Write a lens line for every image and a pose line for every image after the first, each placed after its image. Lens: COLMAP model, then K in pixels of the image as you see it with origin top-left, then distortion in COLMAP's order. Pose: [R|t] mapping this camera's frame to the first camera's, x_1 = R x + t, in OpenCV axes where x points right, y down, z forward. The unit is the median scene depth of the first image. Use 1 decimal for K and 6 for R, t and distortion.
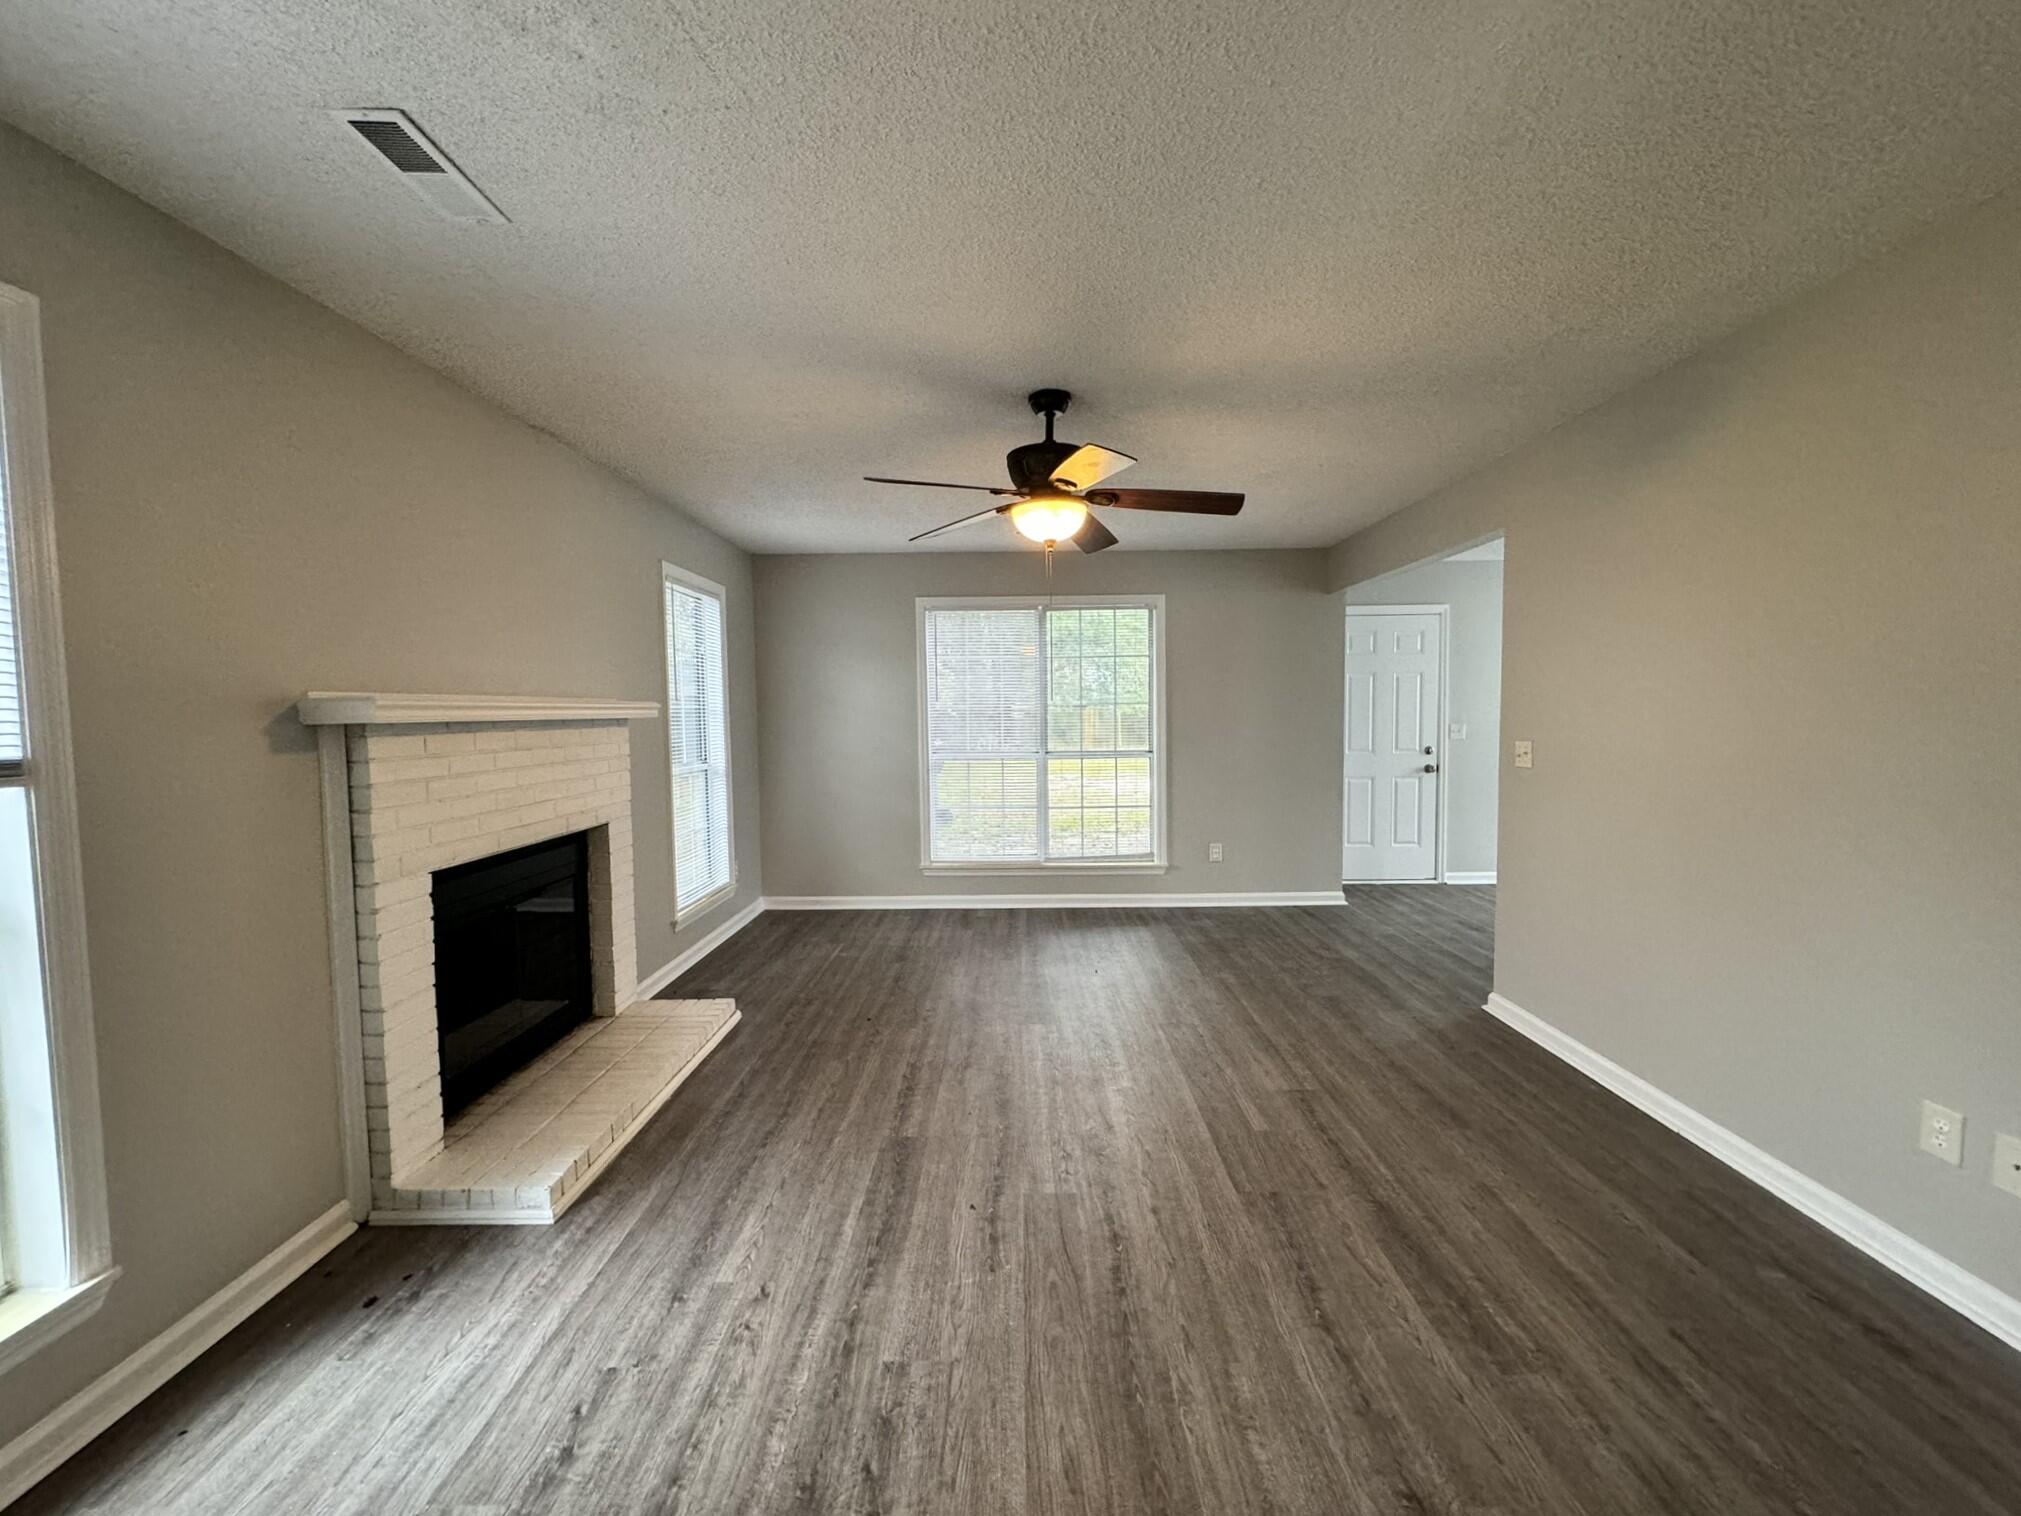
lens RADIAL K [[816.7, 0, 1009.8], [0, 816.7, 761.9], [0, 0, 1]] dist [-0.005691, 0.000953]
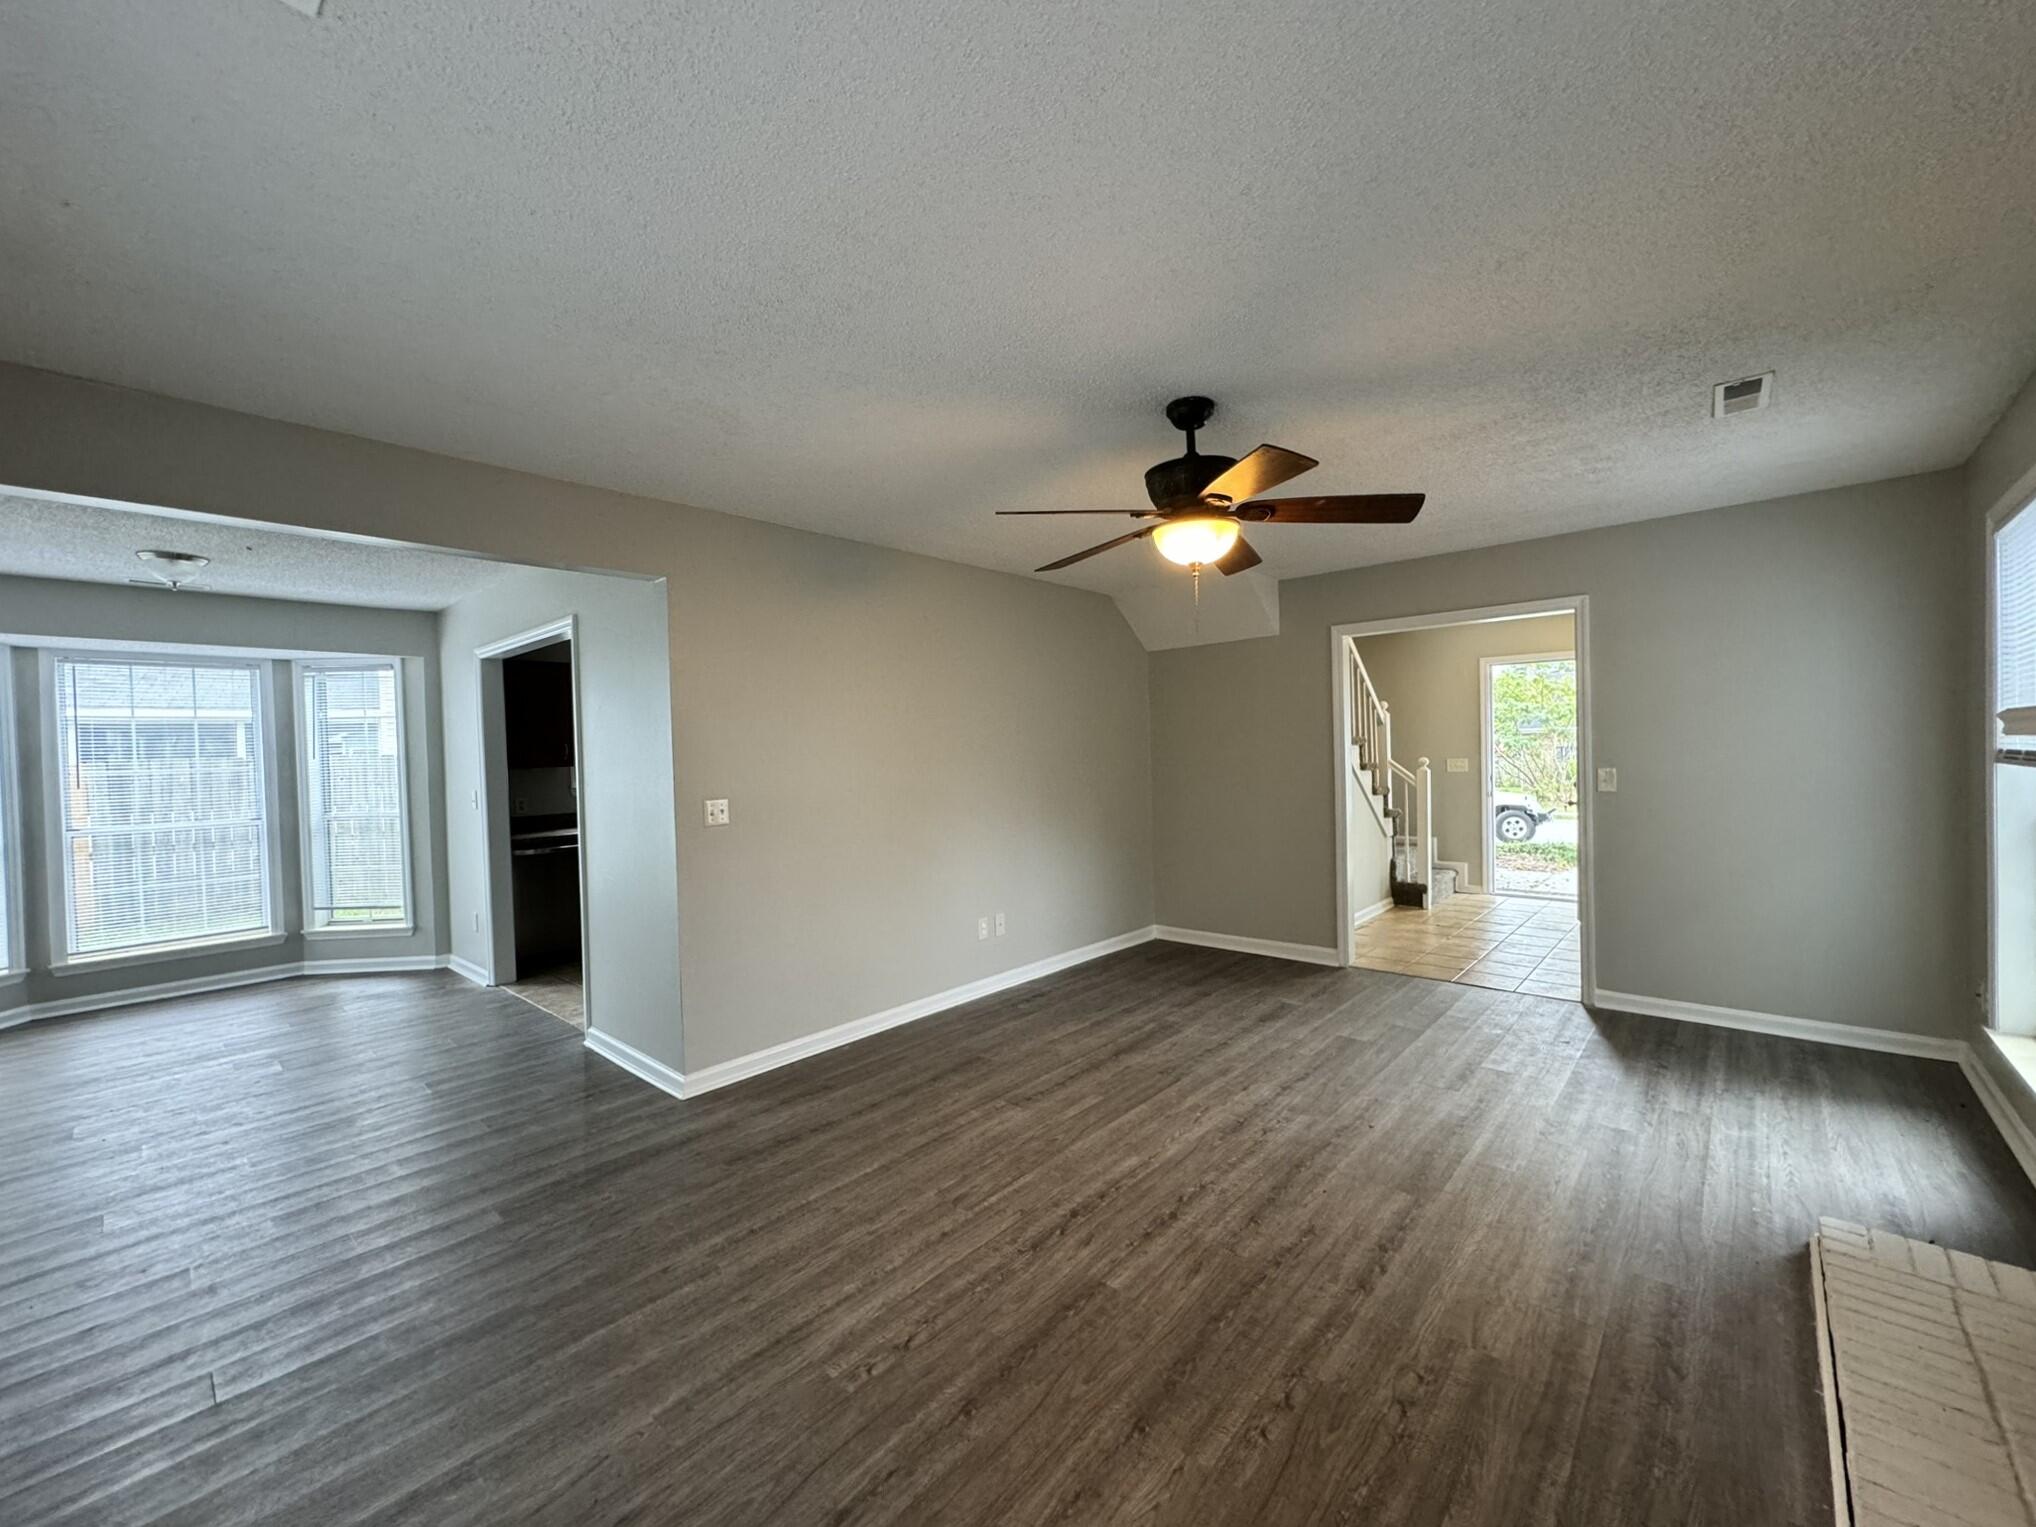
lens RADIAL K [[822.8, 0, 1010.0], [0, 822.8, 767.3], [0, 0, 1]] dist [-0.005691, 0.000953]
pose [[-0.748395, 0.020850, 0.662926, -0.467430], [0.078784, 0.995224, 0.057640, -0.137386], [-0.658558, 0.095366, -0.746463, 2.174884]]
